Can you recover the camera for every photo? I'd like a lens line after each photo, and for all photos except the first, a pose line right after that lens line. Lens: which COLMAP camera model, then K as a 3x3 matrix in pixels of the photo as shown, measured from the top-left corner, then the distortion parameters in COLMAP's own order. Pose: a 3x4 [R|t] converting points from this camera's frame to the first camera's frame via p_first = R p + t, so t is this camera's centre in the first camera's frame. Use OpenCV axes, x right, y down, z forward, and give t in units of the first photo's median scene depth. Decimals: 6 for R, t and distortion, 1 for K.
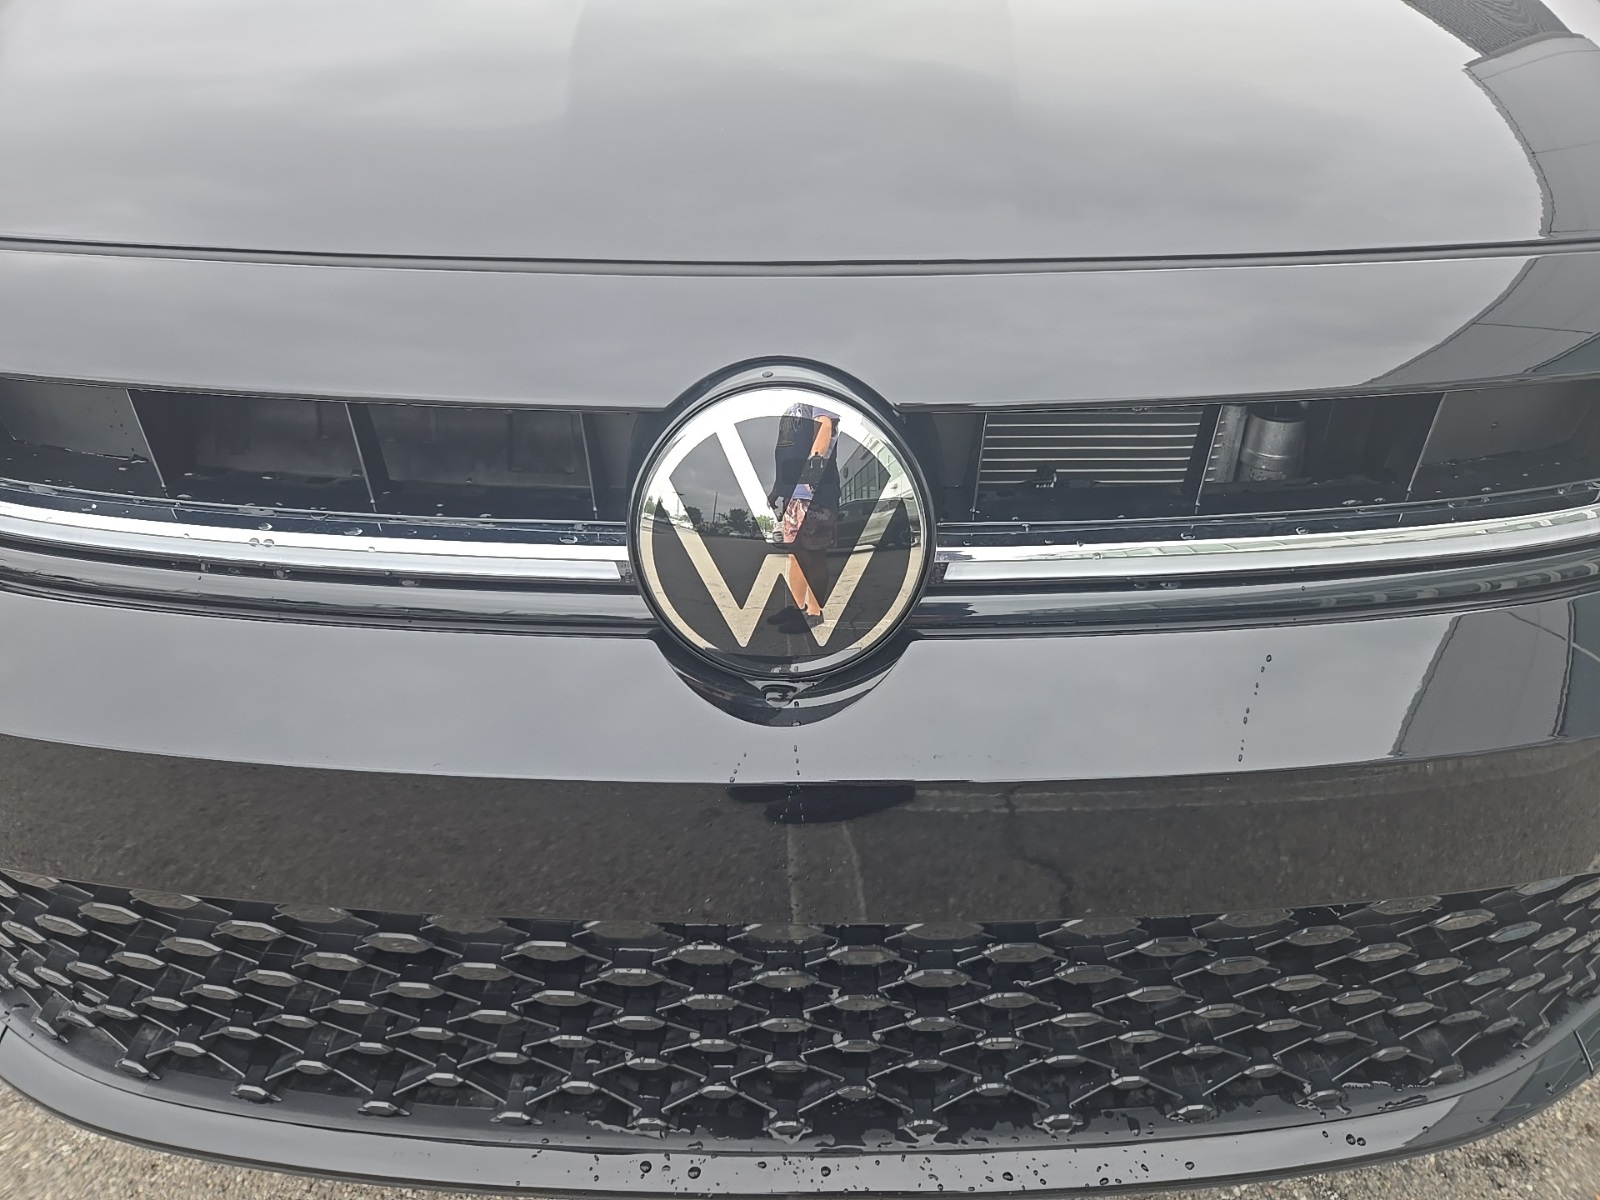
lens RADIAL K [[1074.8, 0, 809.8], [0, 1074.8, 617.9], [0, 0, 1]] dist [0.063914, -0.046197]
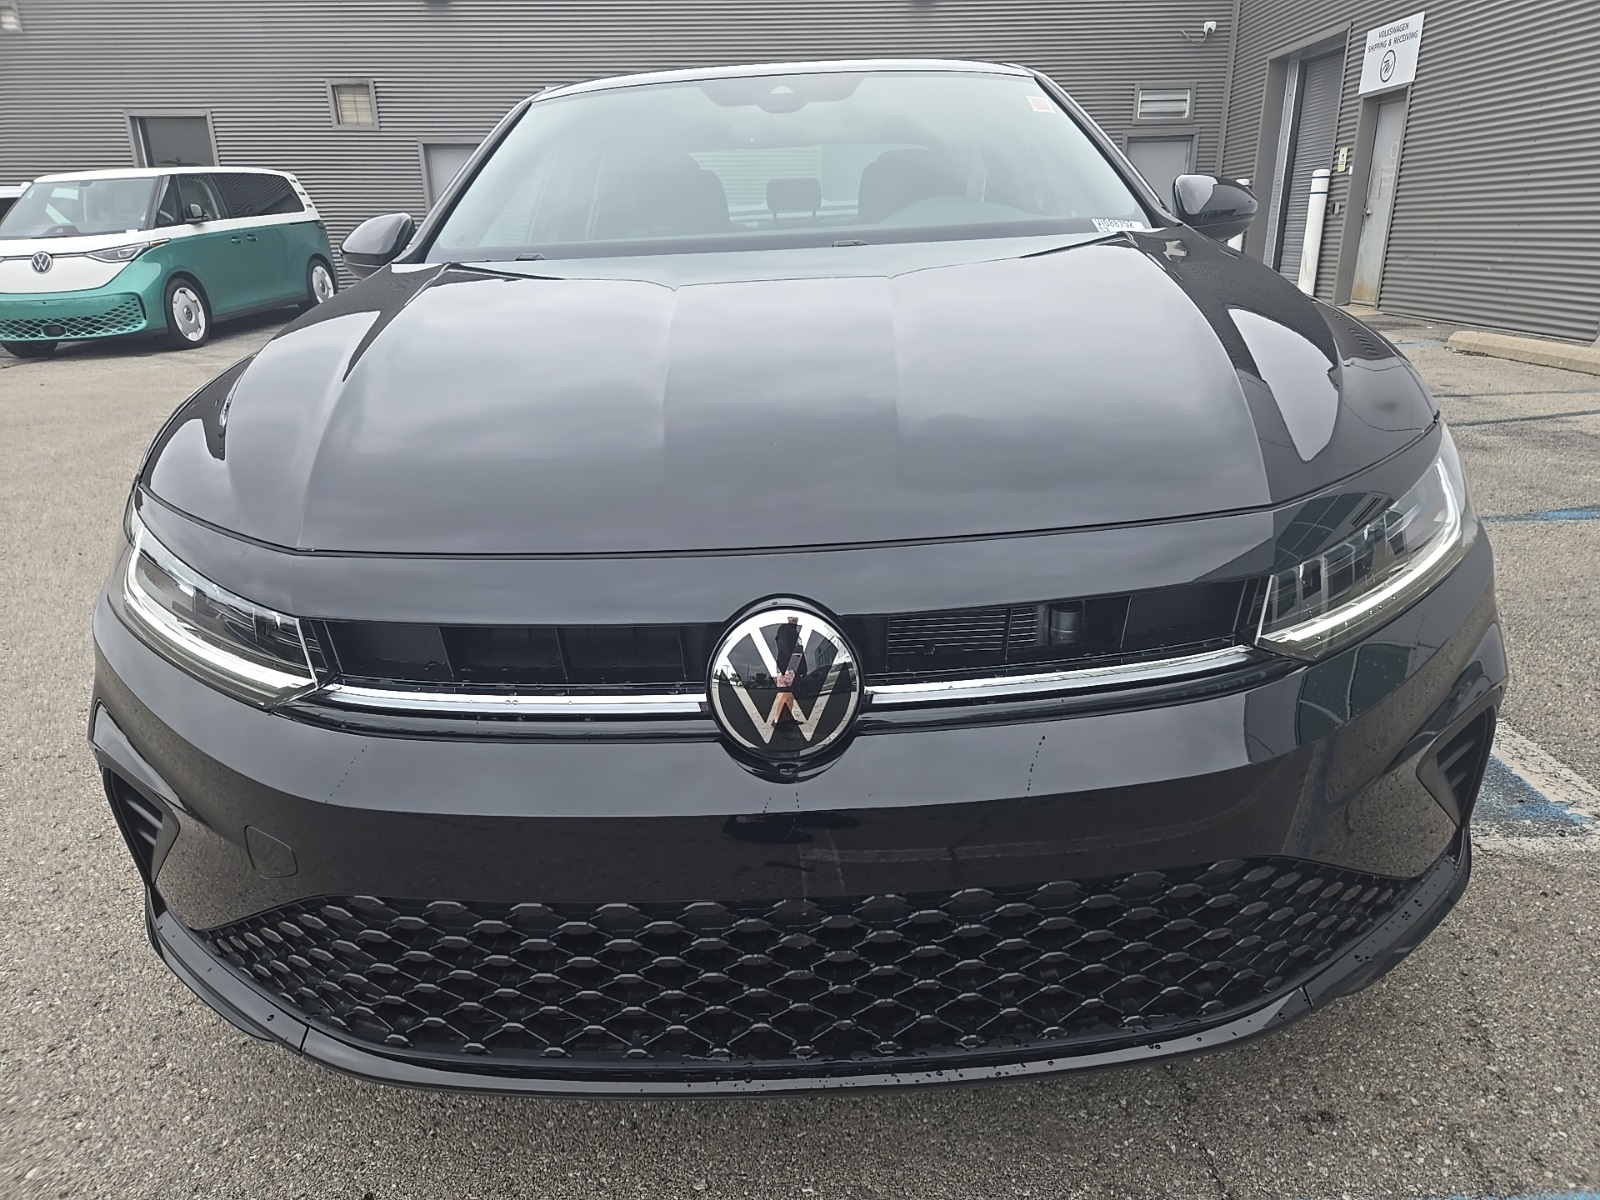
lens RADIAL K [[1086.8, 0, 804.9], [0, 1086.8, 596.5], [0, 0, 1]] dist [0.027458, -0.010886]
pose [[0.998855, -0.045586, -0.014537, 0.042806], [0.042018, 0.981022, -0.189289, 0.131923], [0.022890, 0.188461, 0.981814, -0.895463]]
